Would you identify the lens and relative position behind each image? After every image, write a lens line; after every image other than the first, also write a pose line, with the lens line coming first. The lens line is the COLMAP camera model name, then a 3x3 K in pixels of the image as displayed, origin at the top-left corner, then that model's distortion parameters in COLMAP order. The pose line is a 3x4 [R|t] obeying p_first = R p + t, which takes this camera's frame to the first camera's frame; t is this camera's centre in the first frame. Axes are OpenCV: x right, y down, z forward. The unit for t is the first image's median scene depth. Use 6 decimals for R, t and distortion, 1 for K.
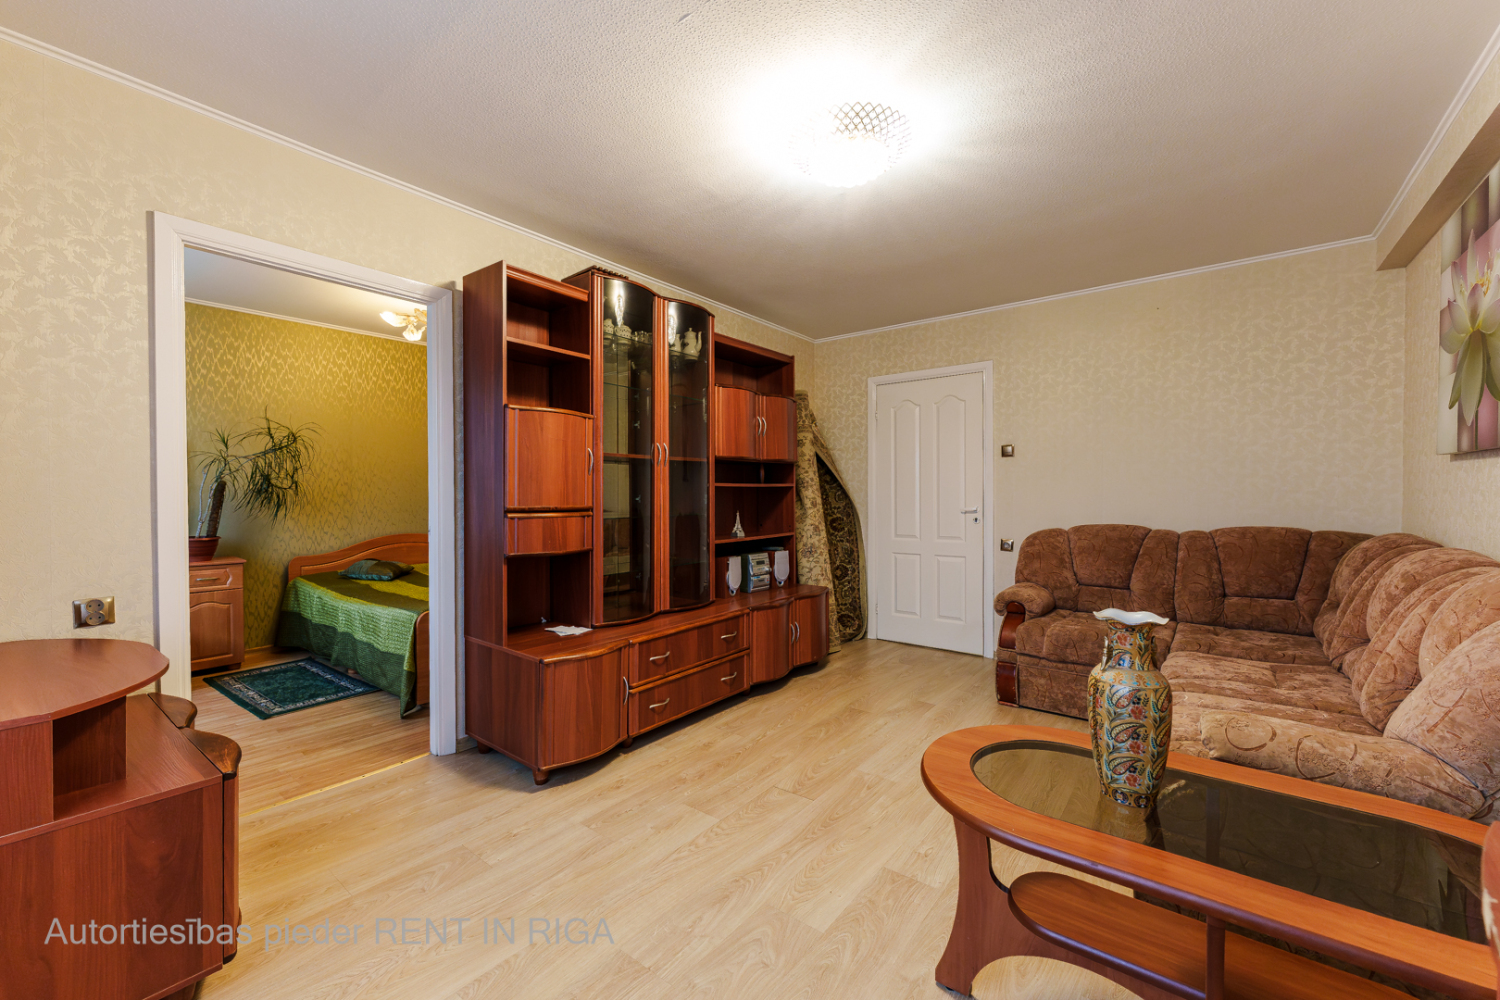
lens RADIAL K [[600.5, 0, 748.0], [0, 600.5, 495.6], [0, 0, 1]] dist [-0.001974, 0.001013]
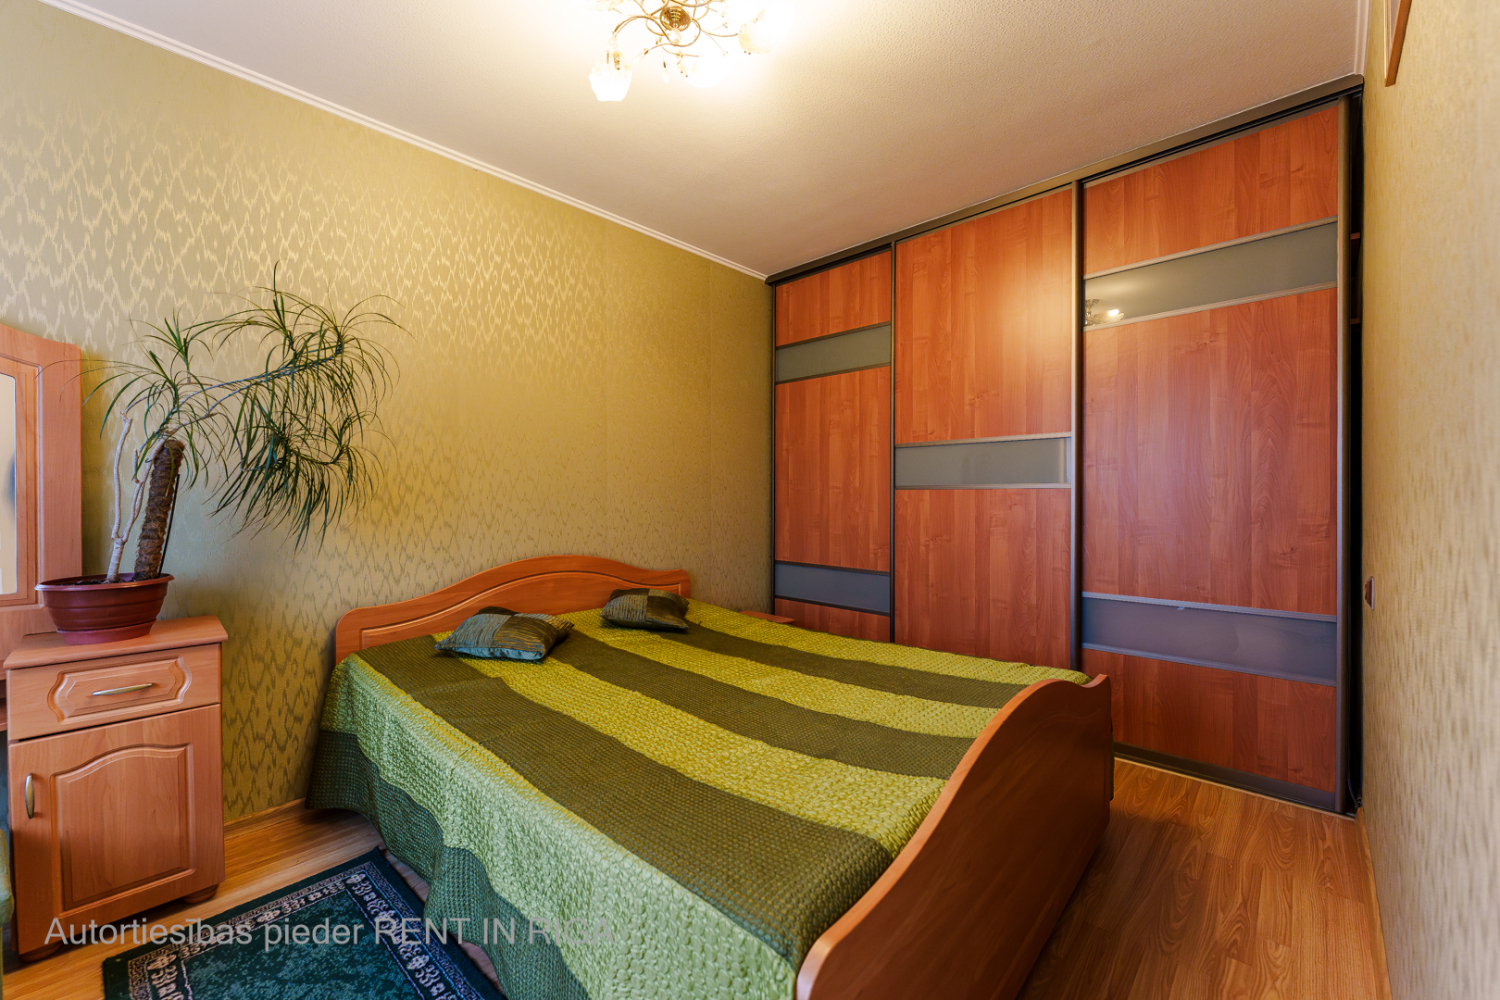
lens RADIAL K [[600.5, 0, 748.7], [0, 600.5, 498.7], [0, 0, 1]] dist [-0.001974, 0.001013]
pose [[0.995367, -0.000461, -0.096148, -0.354645], [0.000578, 0.999999, 0.001190, 0.012189], [0.096147, -0.001240, 0.995366, 0.501486]]
